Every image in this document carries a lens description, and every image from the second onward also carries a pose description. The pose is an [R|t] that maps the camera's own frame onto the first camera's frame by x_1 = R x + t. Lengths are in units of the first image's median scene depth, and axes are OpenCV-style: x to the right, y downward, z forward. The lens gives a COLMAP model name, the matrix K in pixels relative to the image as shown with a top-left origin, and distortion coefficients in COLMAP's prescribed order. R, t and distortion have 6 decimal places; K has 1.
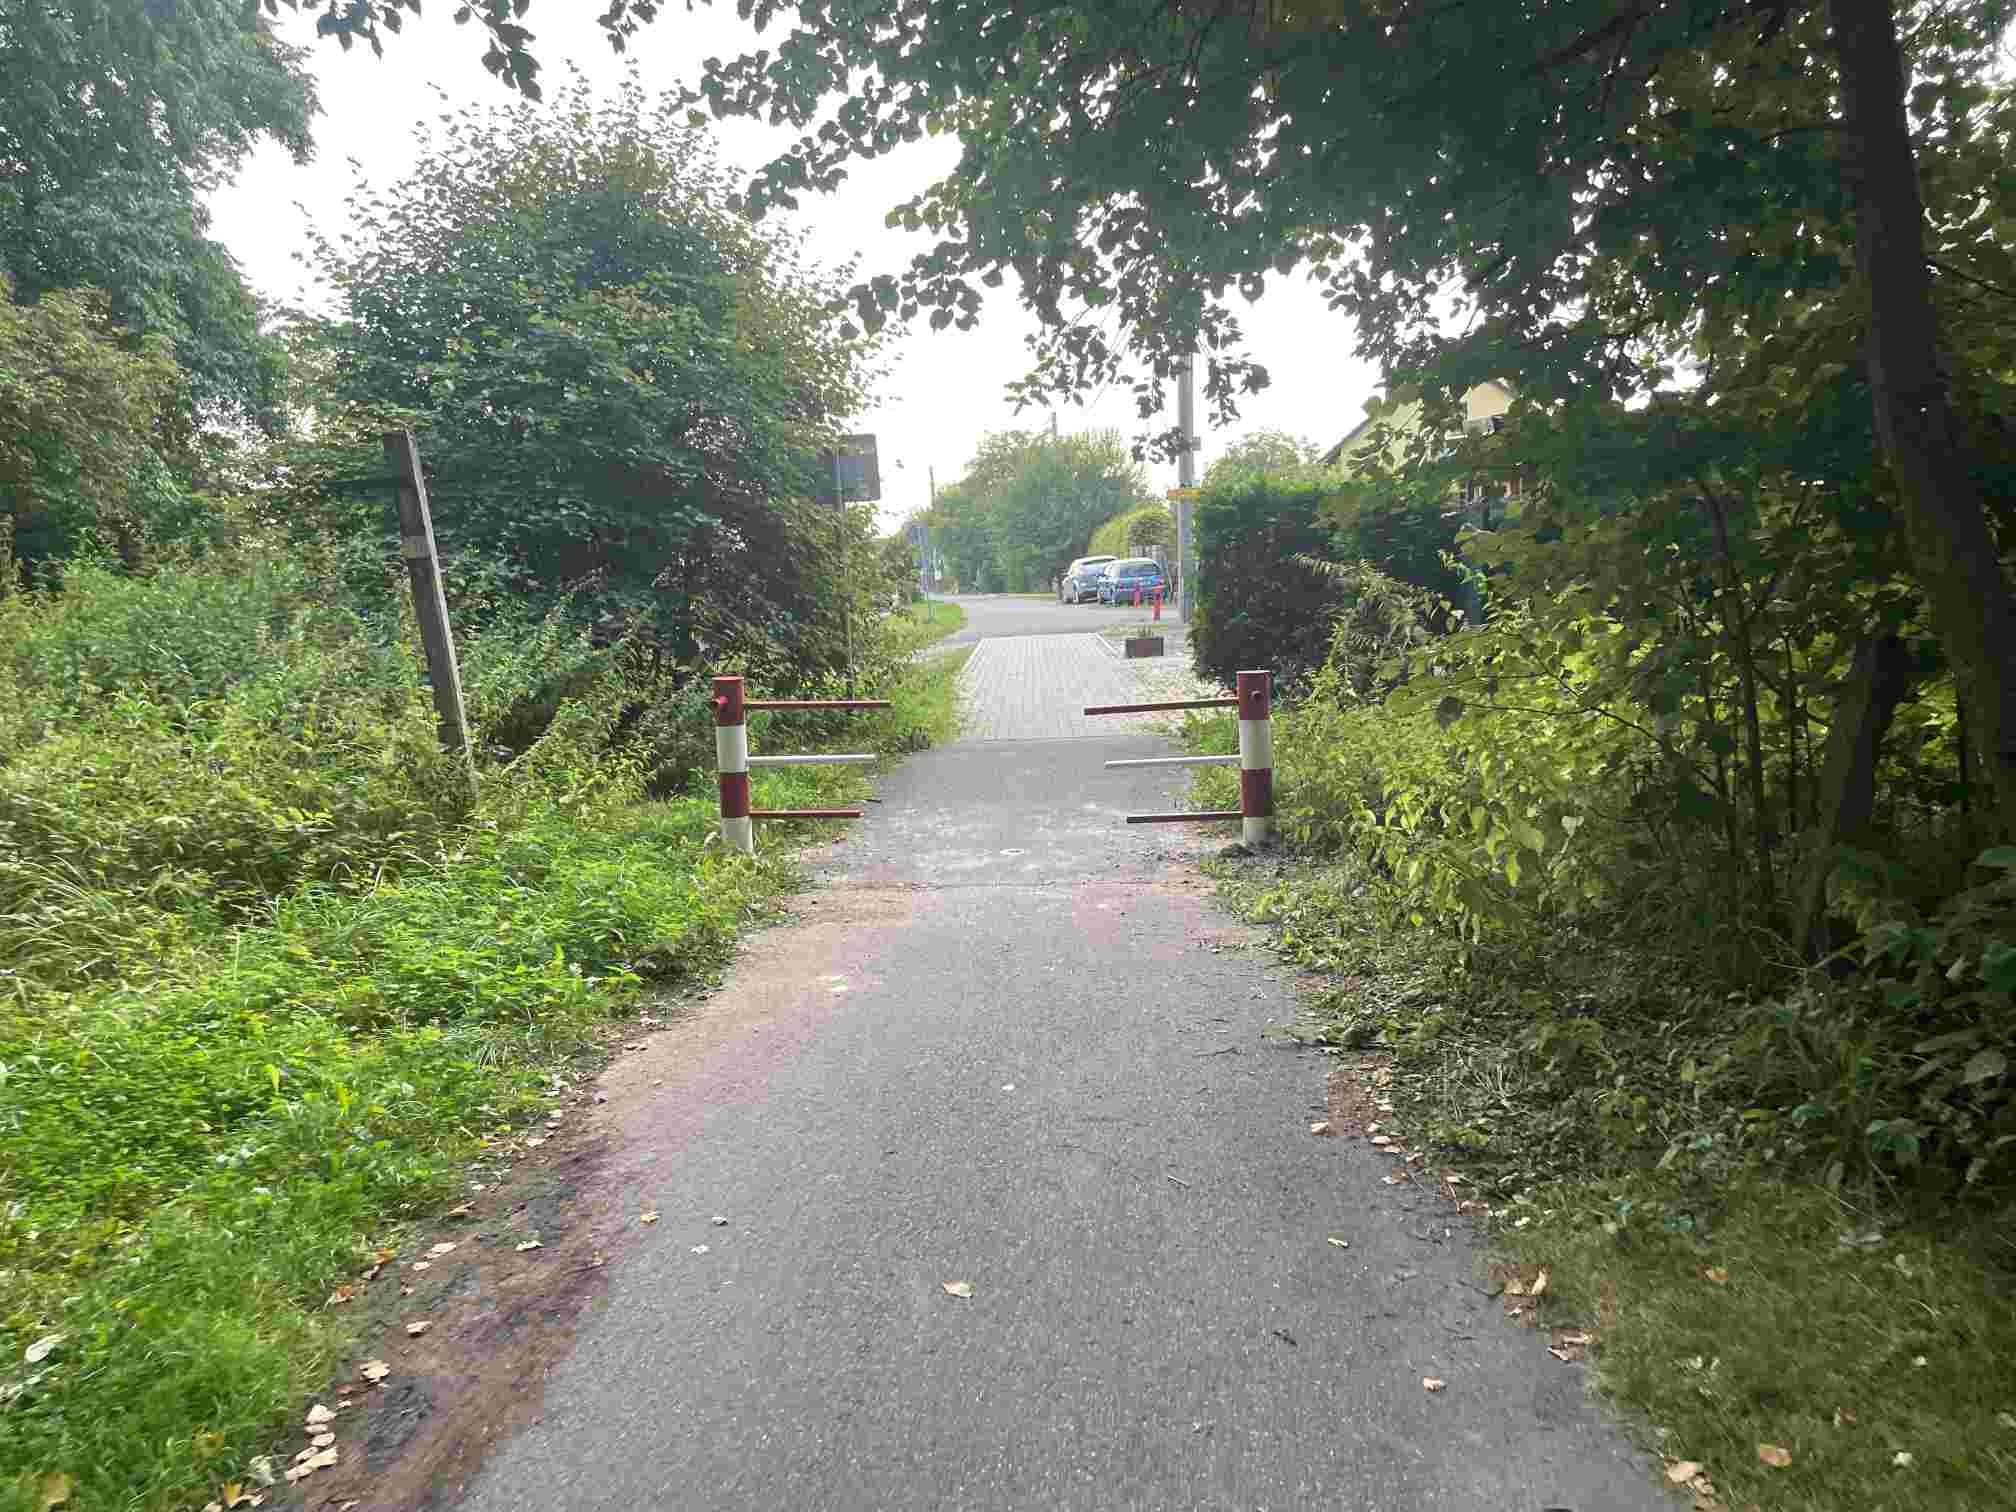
lens RADIAL K [[1483.8, 0, 1008.0], [0, 1483.8, 756.0], [0, 0, 1]] dist [0.003210, 0.000232]
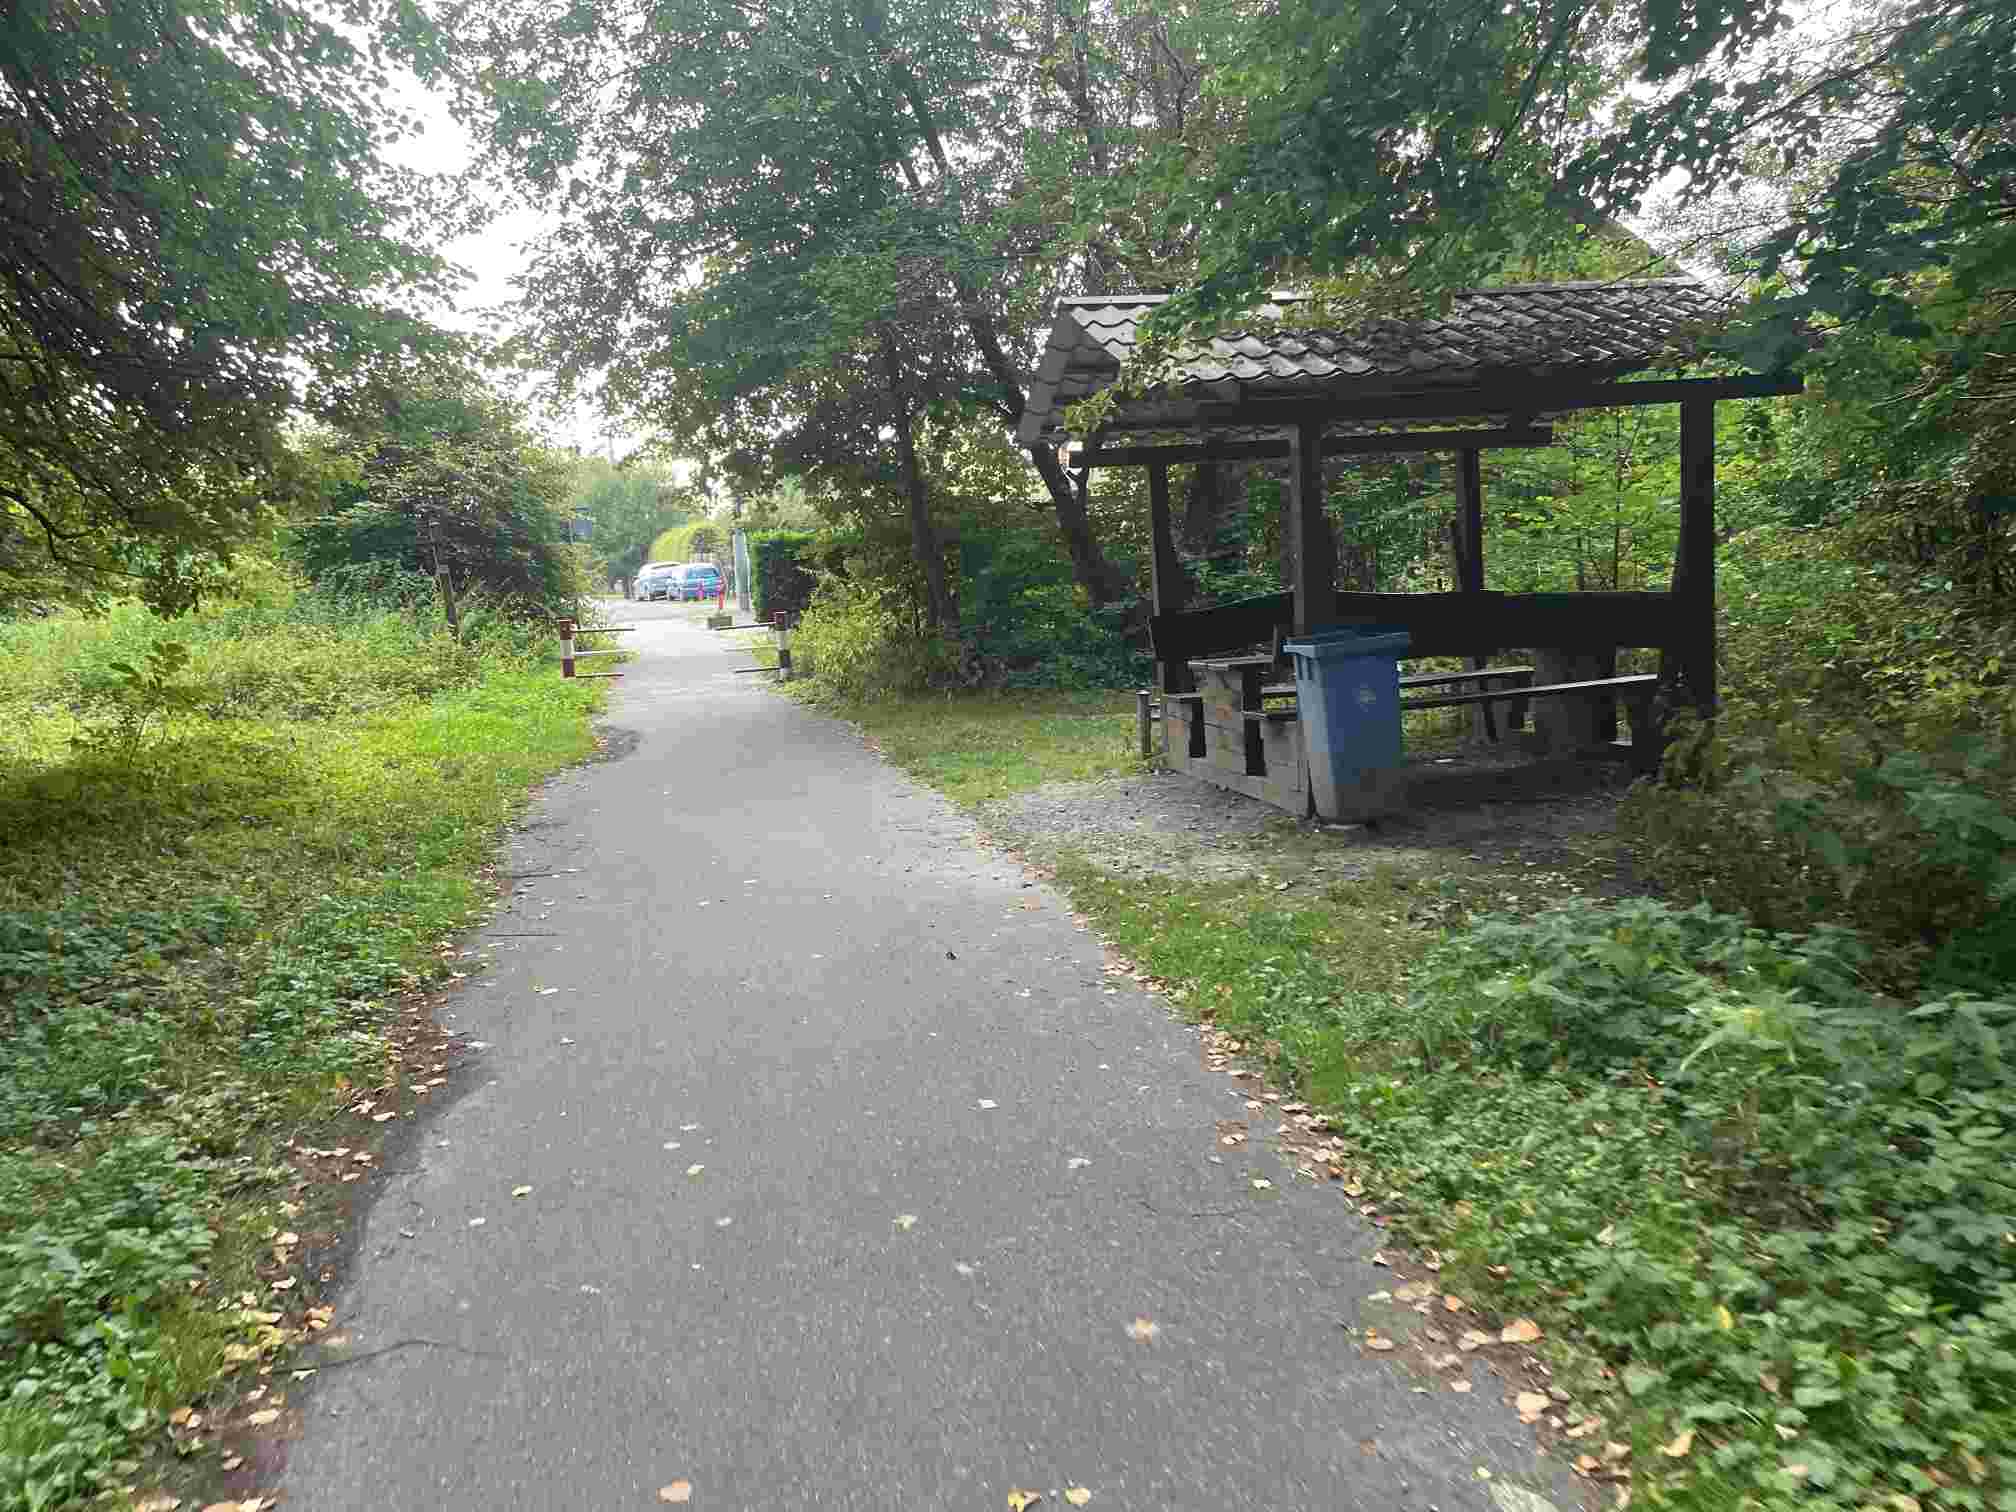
lens RADIAL K [[1483.8, 0, 1008.0], [0, 1483.8, 756.0], [0, 0, 1]] dist [0.003210, 0.000232]
pose [[0.954660, -0.048856, 0.293662, -0.035725], [0.049203, 0.998769, 0.006213, 0.031018], [-0.293604, 0.008518, 0.955889, -0.248684]]
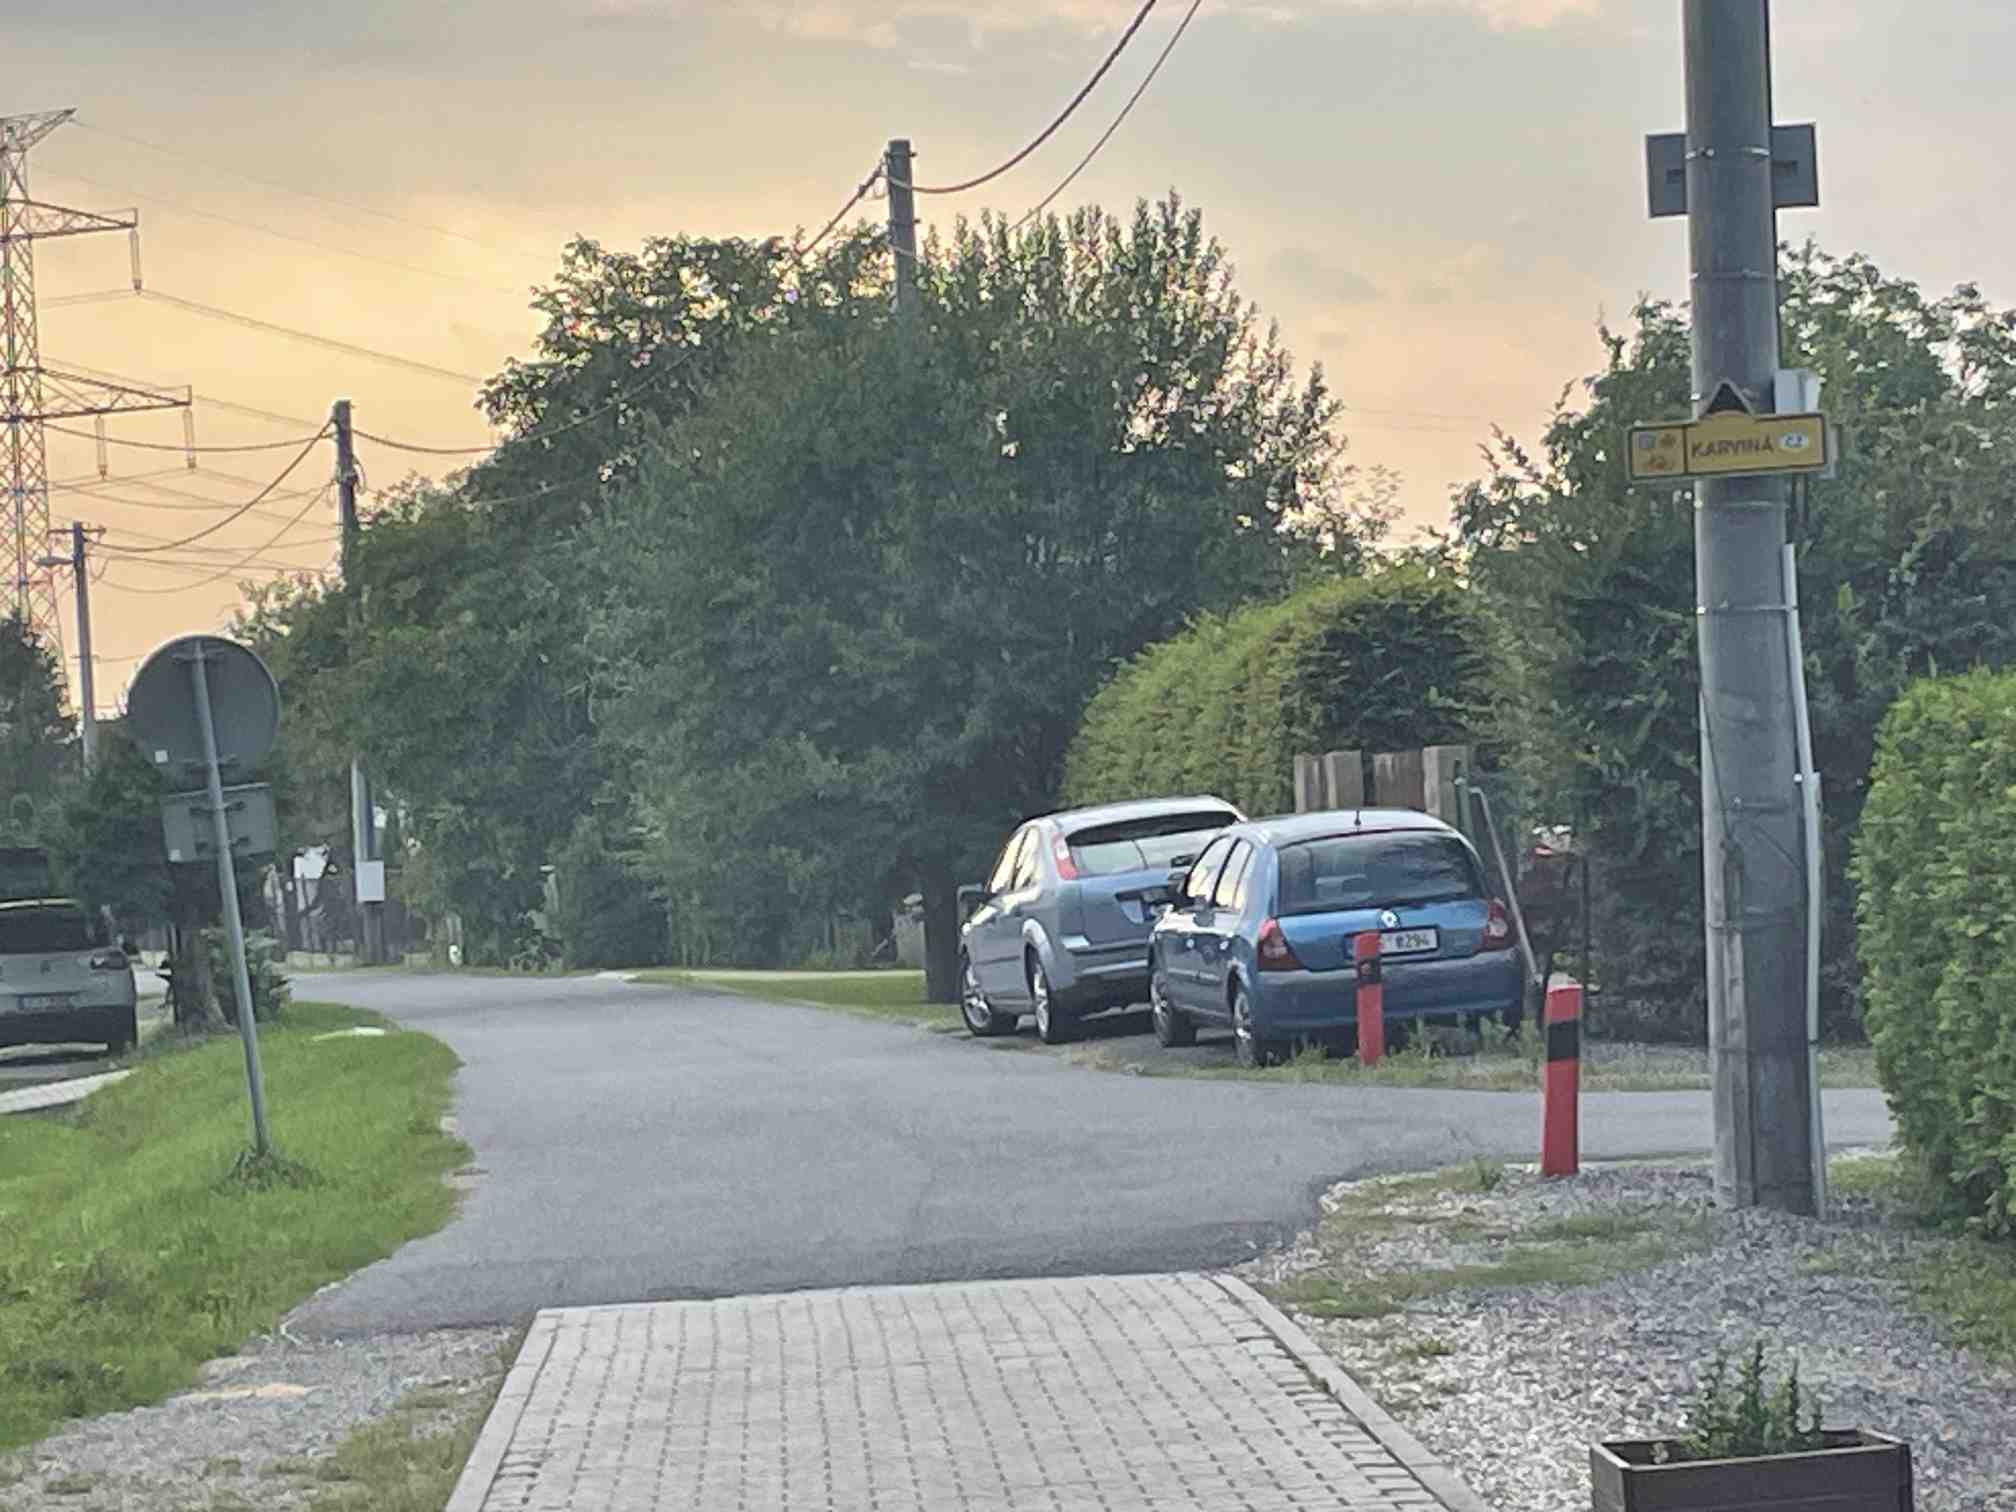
lens RADIAL K [[6120.0, 0, 1008.0], [0, 6120.0, 756.0], [0, 0, 1]] dist [0.041982, 0.295552]
pose [[0.998581, 0.000835, 0.053240, -0.001526], [0.006602, 0.990222, -0.139347, -0.026062], [-0.052836, 0.139501, 0.988811, 0.185802]]
